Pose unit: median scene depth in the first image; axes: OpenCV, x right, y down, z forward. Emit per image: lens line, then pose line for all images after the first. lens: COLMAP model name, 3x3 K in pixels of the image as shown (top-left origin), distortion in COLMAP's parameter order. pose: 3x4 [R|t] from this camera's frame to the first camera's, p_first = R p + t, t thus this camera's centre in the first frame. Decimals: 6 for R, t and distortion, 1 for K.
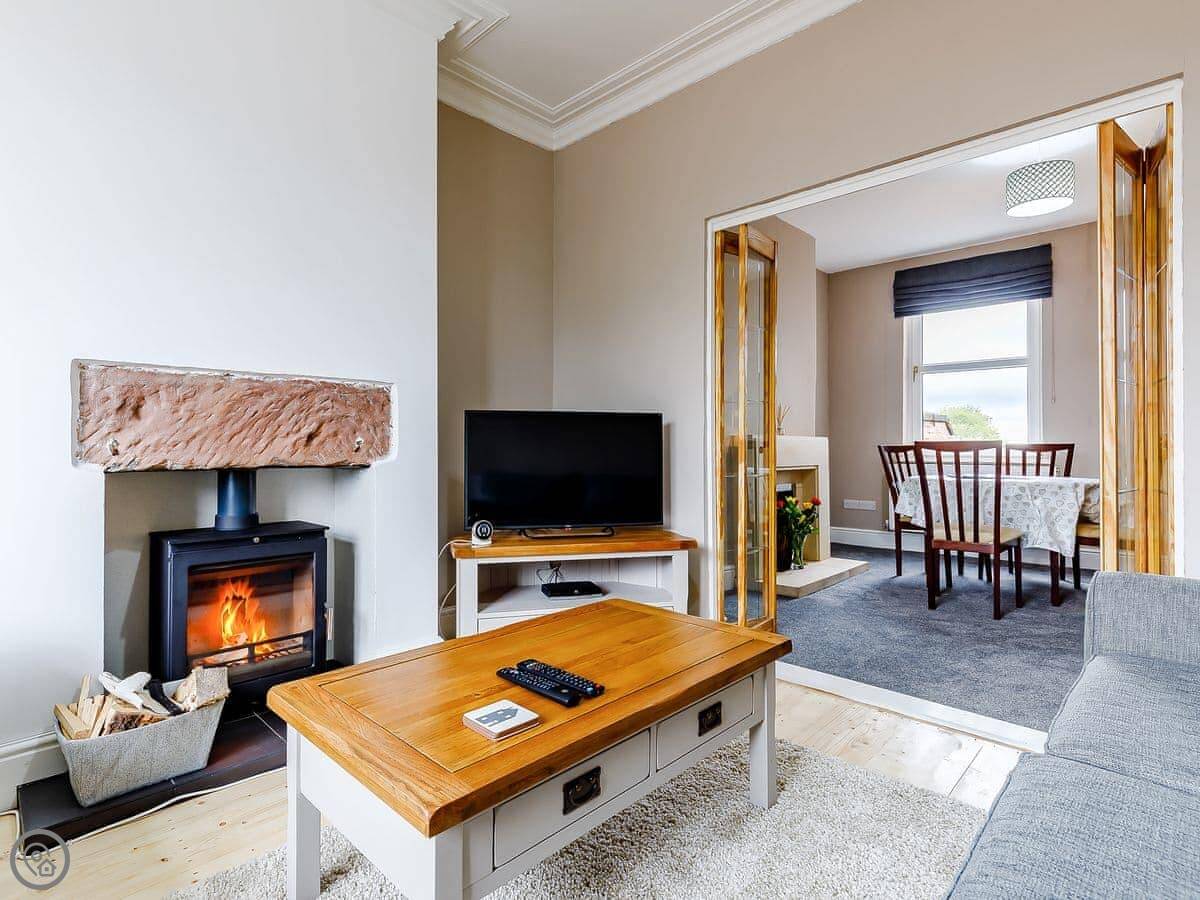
lens RADIAL K [[614.0, 0, 600.0], [0, 614.0, 450.0], [0, 0, 1]] dist [0.003185, 0.000174]
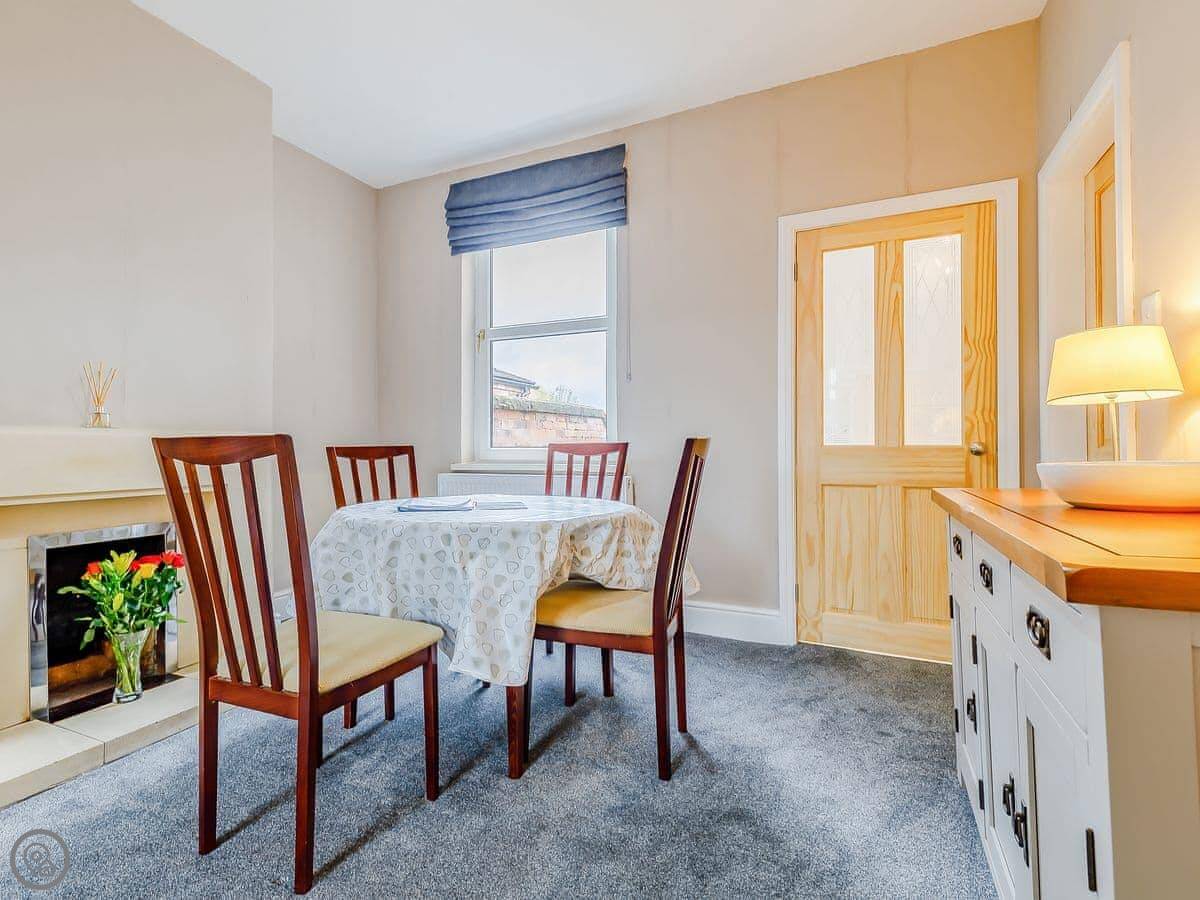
lens RADIAL K [[614.0, 0, 600.0], [0, 614.0, 450.0], [0, 0, 1]] dist [0.003185, 0.000174]
pose [[0.936523, -0.015000, 0.350284, 0.466749], [0.016152, 0.999869, -0.000366, -0.001672], [-0.350233, 0.006000, 0.936643, 0.383176]]
